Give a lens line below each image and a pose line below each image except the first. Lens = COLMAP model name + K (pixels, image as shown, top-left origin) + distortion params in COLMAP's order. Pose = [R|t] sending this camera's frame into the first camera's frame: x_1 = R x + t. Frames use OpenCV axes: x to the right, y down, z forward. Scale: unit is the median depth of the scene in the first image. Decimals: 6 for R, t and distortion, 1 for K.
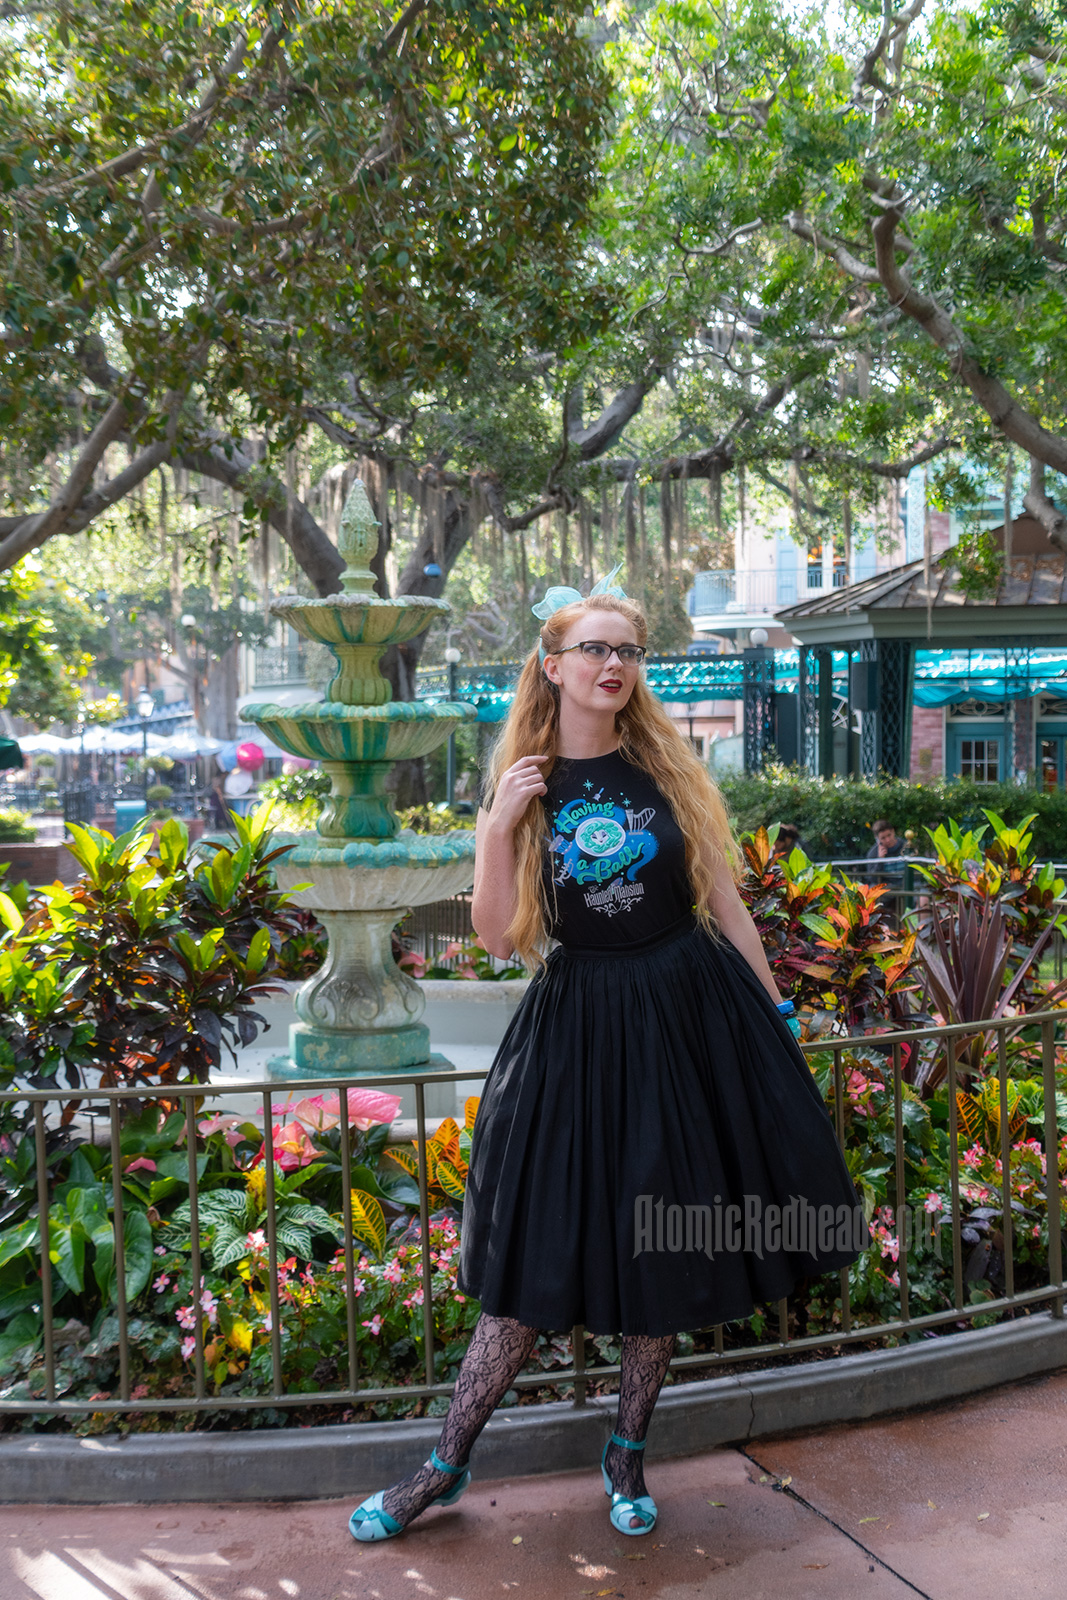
lens RADIAL K [[2884.1, 0, 533.5], [0, 2884.1, 800.0], [0, 0, 1]] dist [0.003367, -0.118904]
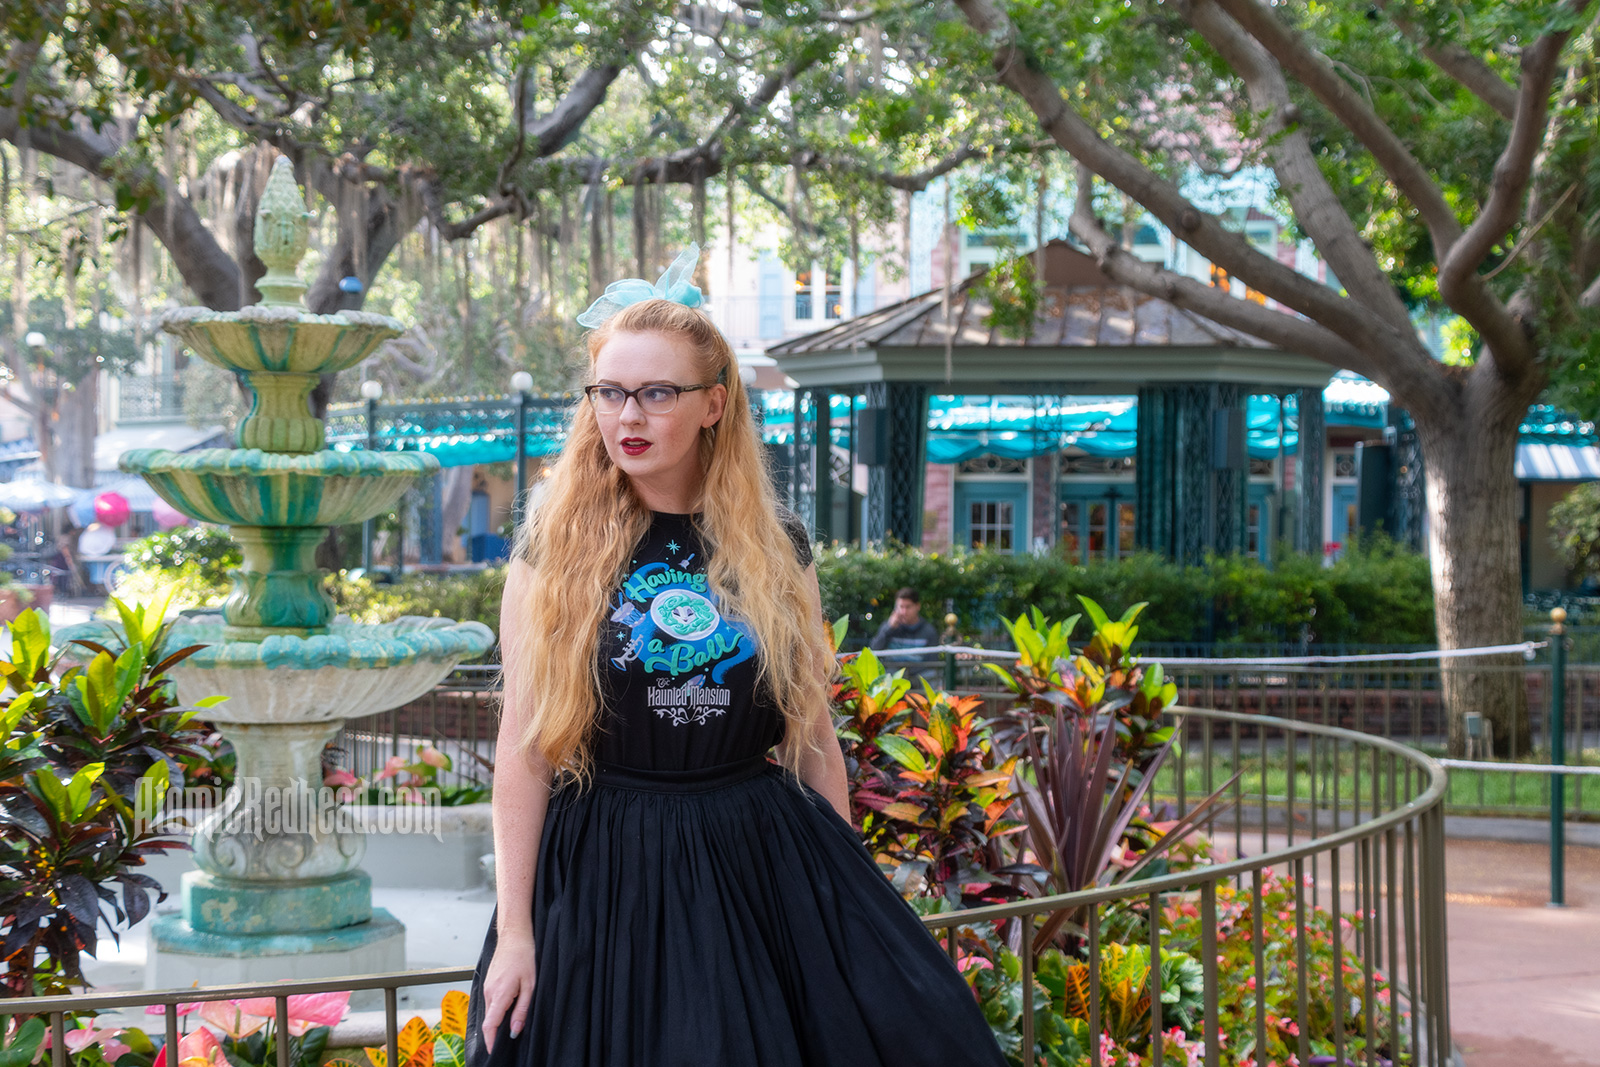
lens RADIAL K [[2502.9, 0, 800.0], [0, 2502.9, 533.5], [0, 0, 1]] dist [0.036733, -0.132781]
pose [[0.981068, 0.010254, 0.193394, -0.047345], [-0.011209, 0.999930, 0.003843, -0.013857], [-0.193341, -0.005938, 0.981114, 0.284476]]
